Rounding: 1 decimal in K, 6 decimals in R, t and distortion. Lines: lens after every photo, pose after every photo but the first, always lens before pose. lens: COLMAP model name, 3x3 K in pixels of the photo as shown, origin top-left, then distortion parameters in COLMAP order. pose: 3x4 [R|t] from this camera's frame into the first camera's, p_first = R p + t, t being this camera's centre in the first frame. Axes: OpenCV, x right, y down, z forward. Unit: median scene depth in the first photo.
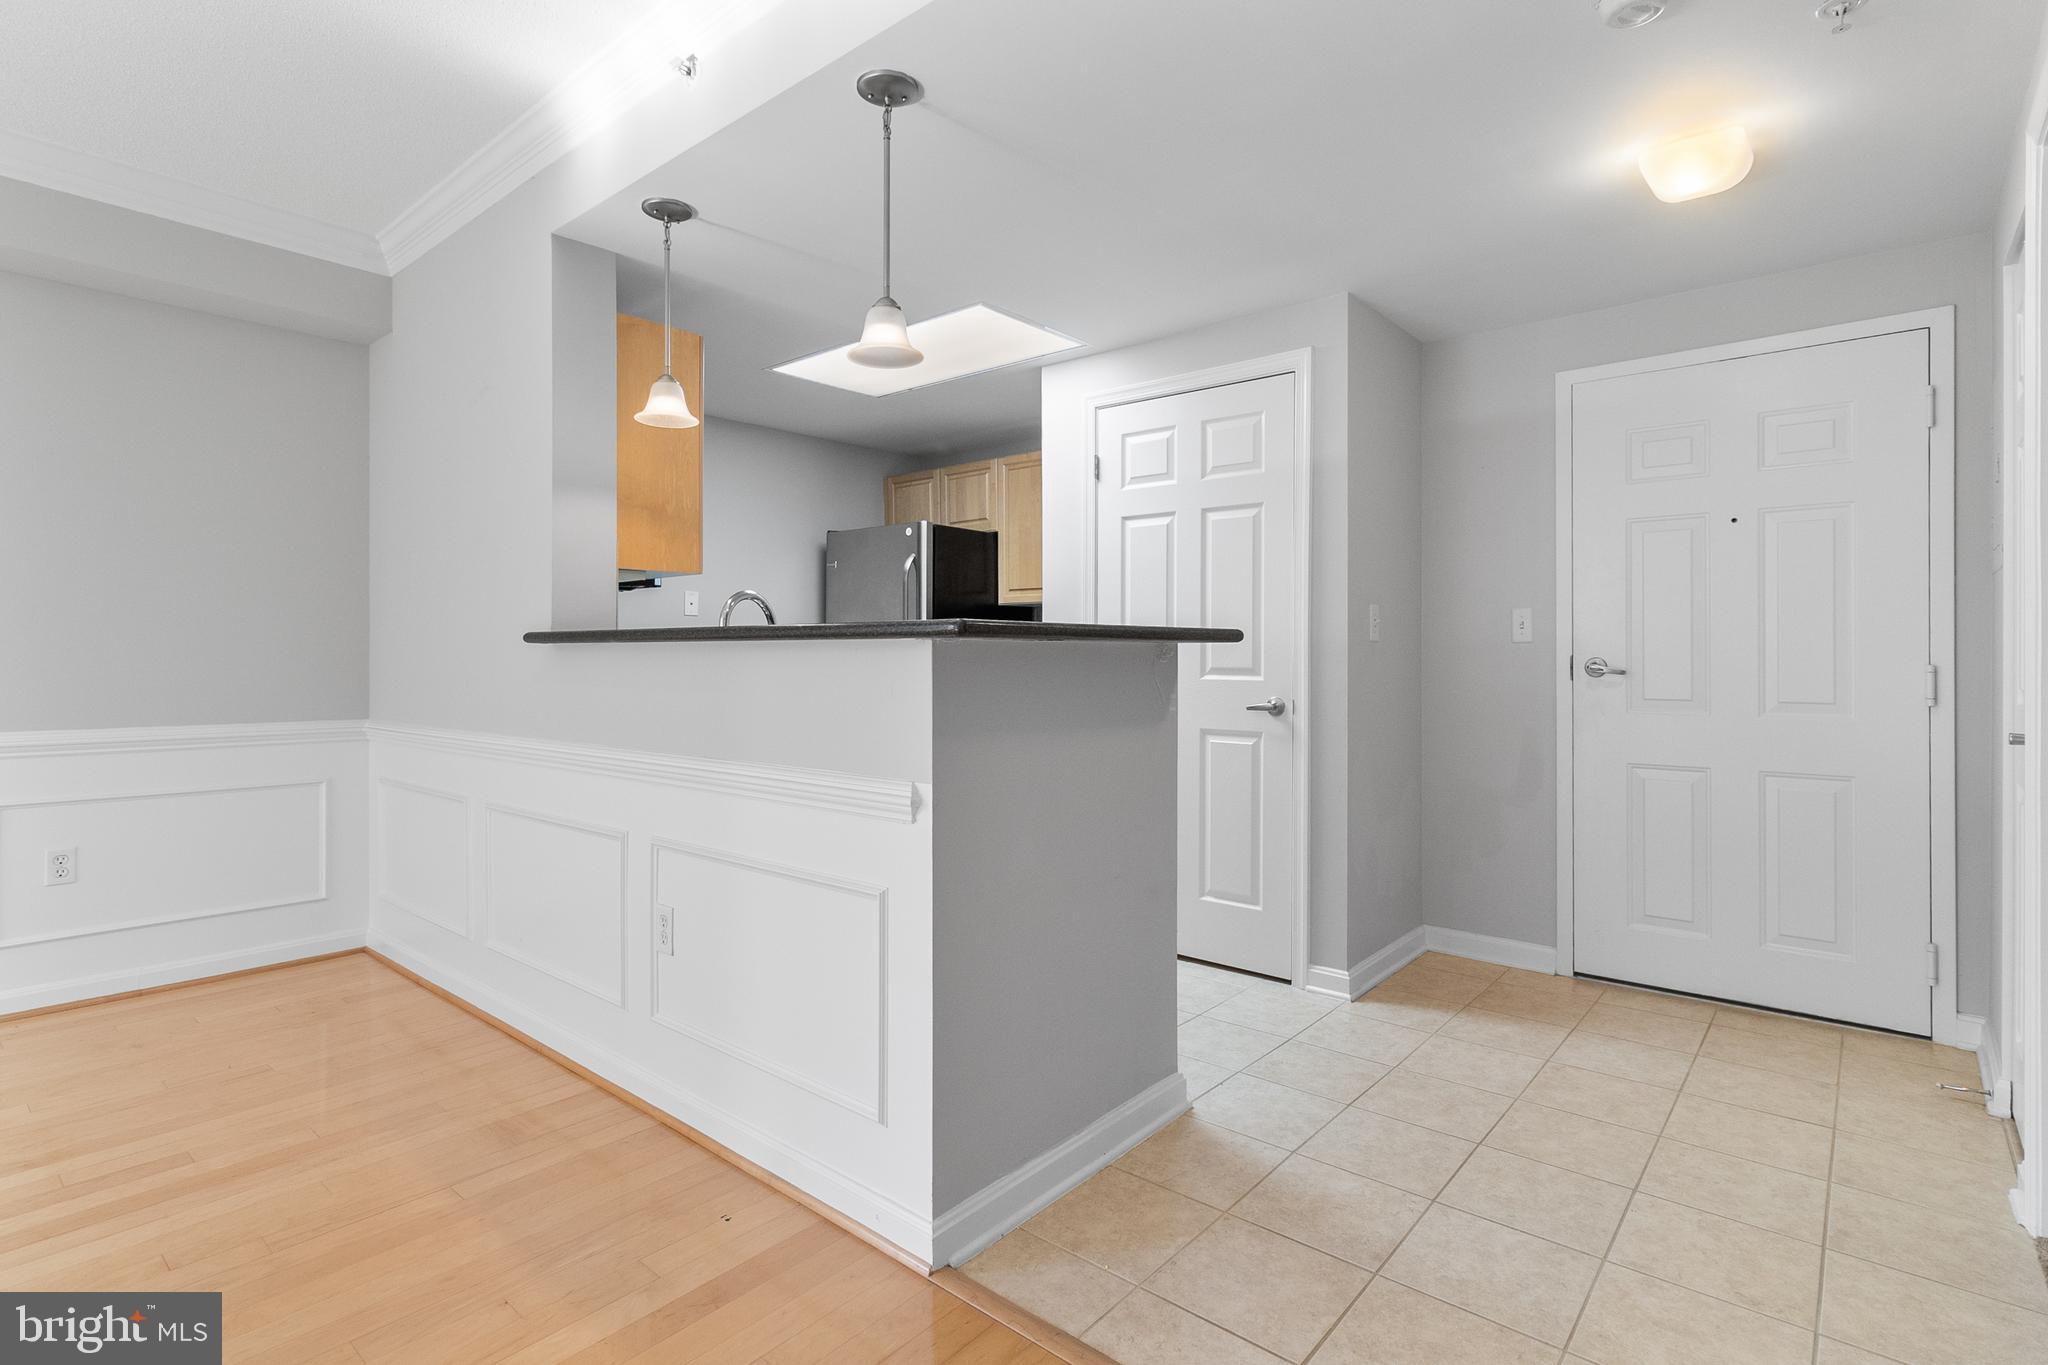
lens RADIAL K [[964.5, 0, 1042.5], [0, 964.5, 653.7], [0, 0, 1]] dist [0.000653, -0.000797]
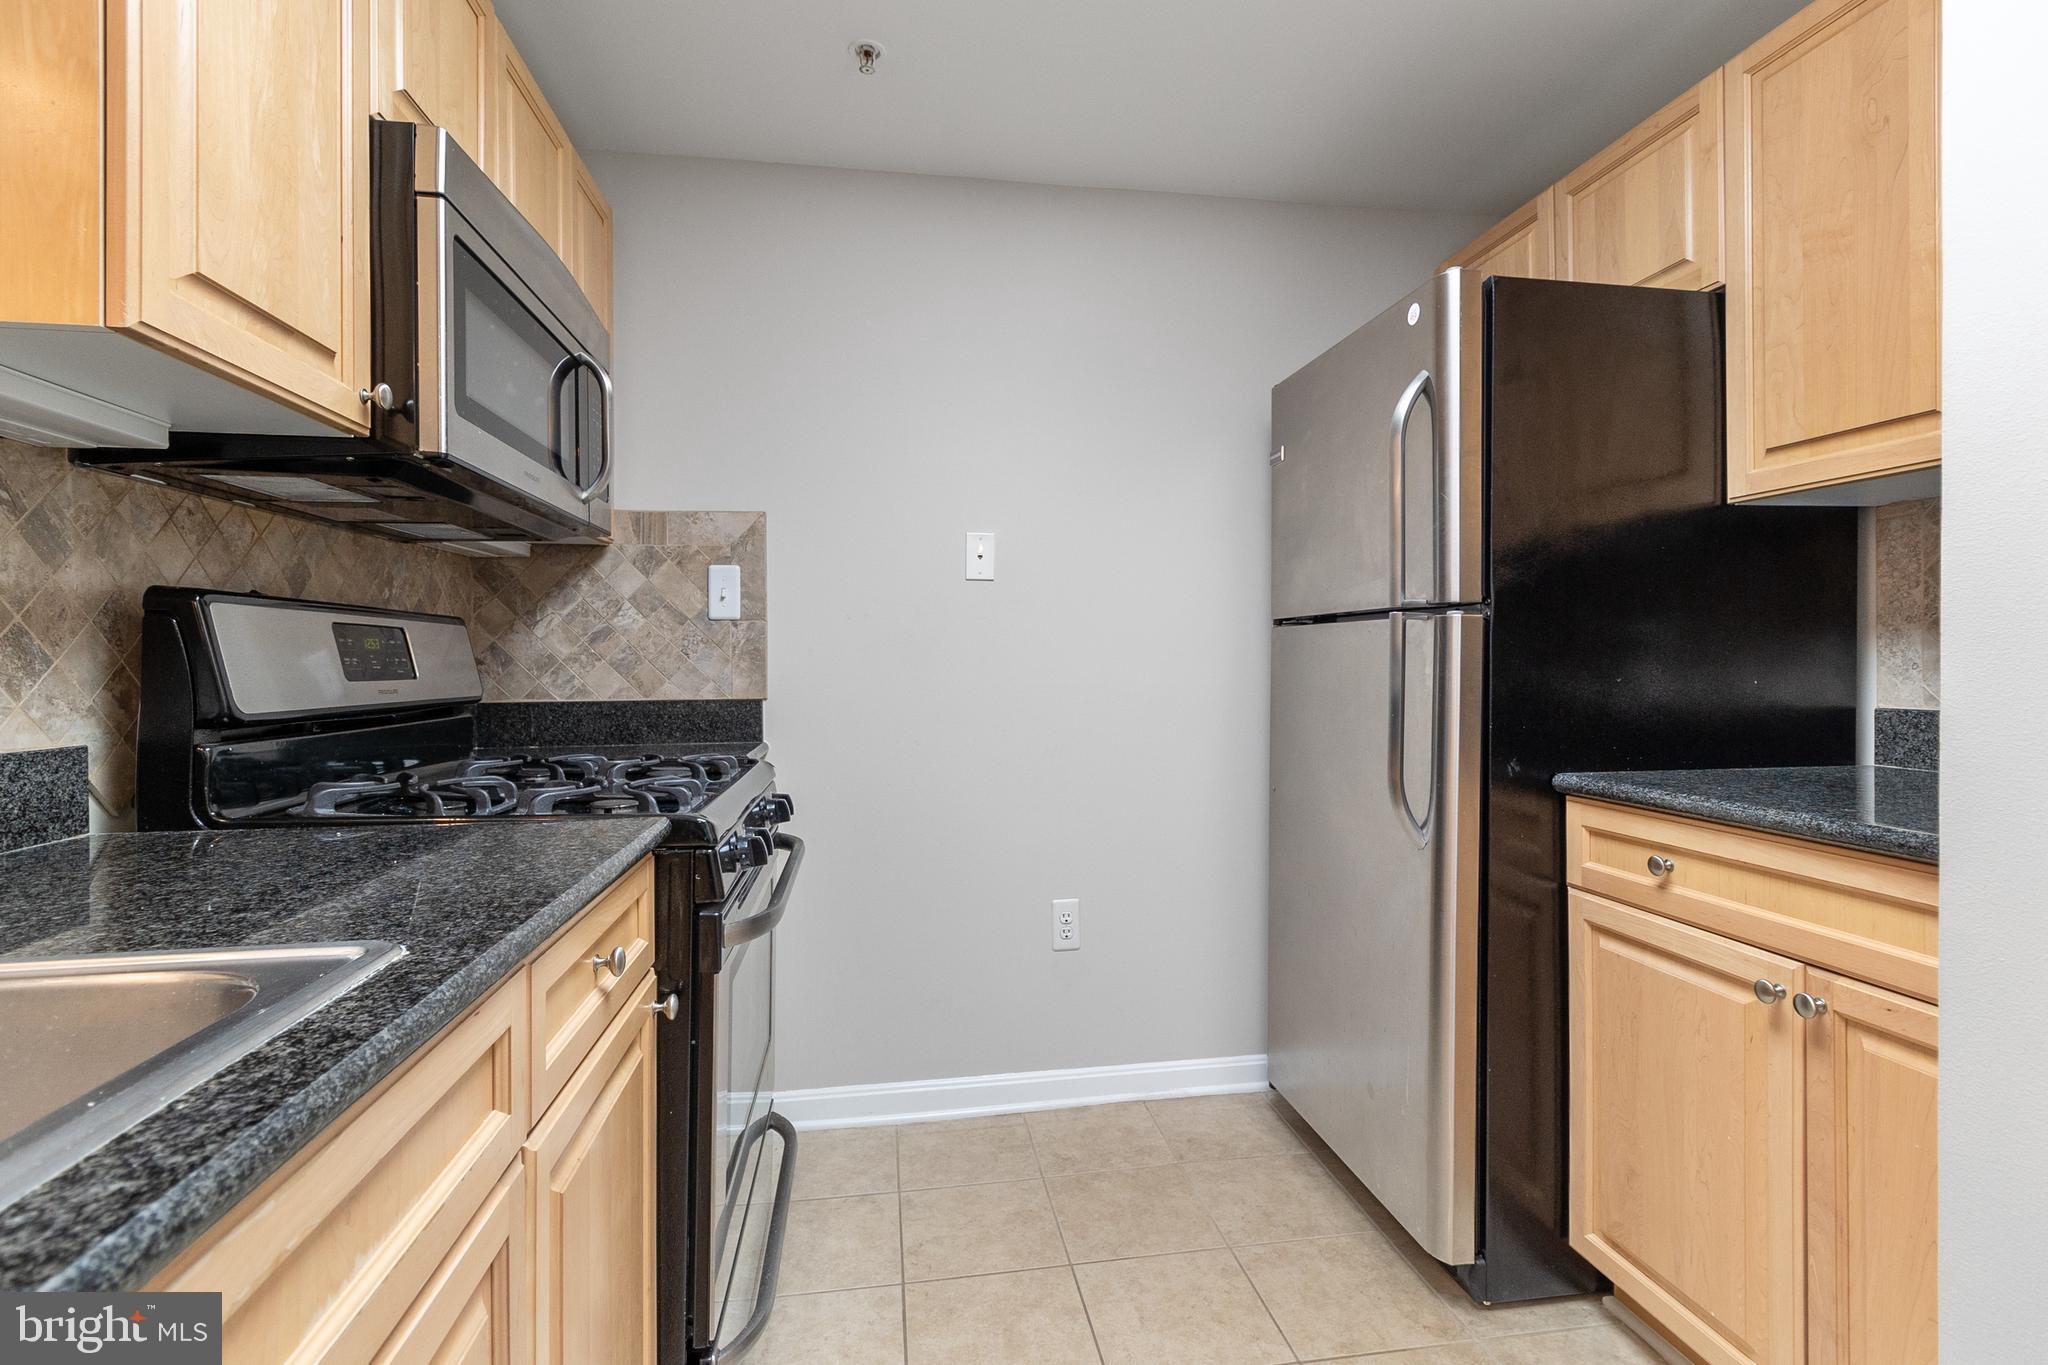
lens RADIAL K [[964.5, 0, 1027.1], [0, 964.5, 663.6], [0, 0, 1]] dist [0.000653, -0.000797]
pose [[0.749293, -0.003463, -0.662229, -0.008991], [0.006390, 0.999978, 0.002001, 0.005224], [0.662208, -0.005731, 0.749299, 0.808481]]
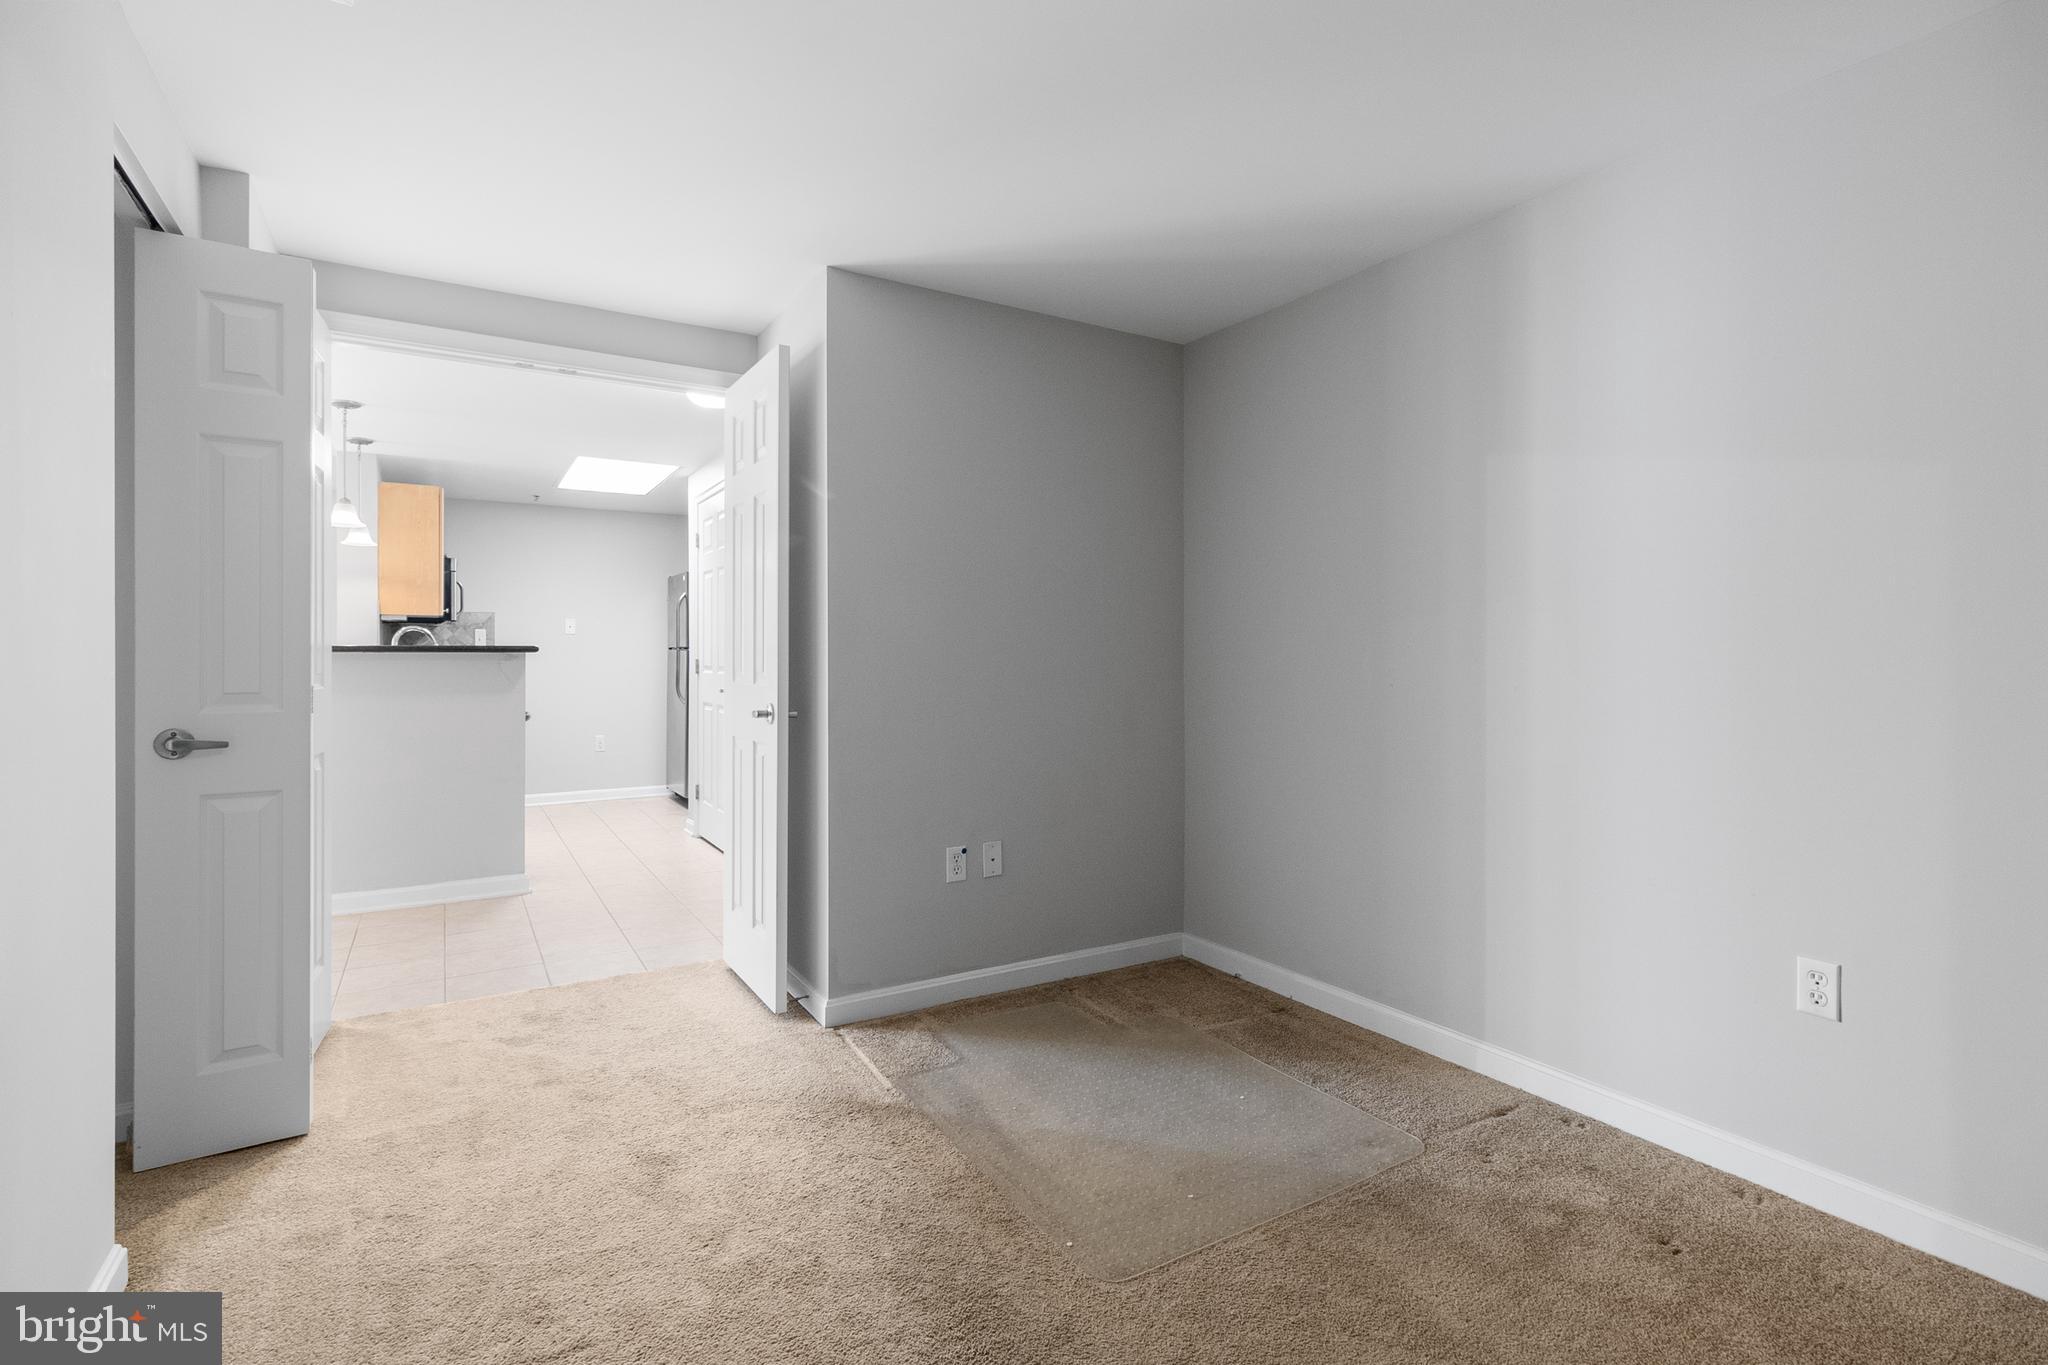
lens RADIAL K [[964.5, 0, 1030.7], [0, 964.5, 665.9], [0, 0, 1]] dist [0.000653, -0.000797]
pose [[0.946916, 0.003264, -0.321466, 1.121568], [0.000130, 0.999945, 0.010534, -0.004407], [0.321482, -0.010016, 0.946863, -0.351215]]
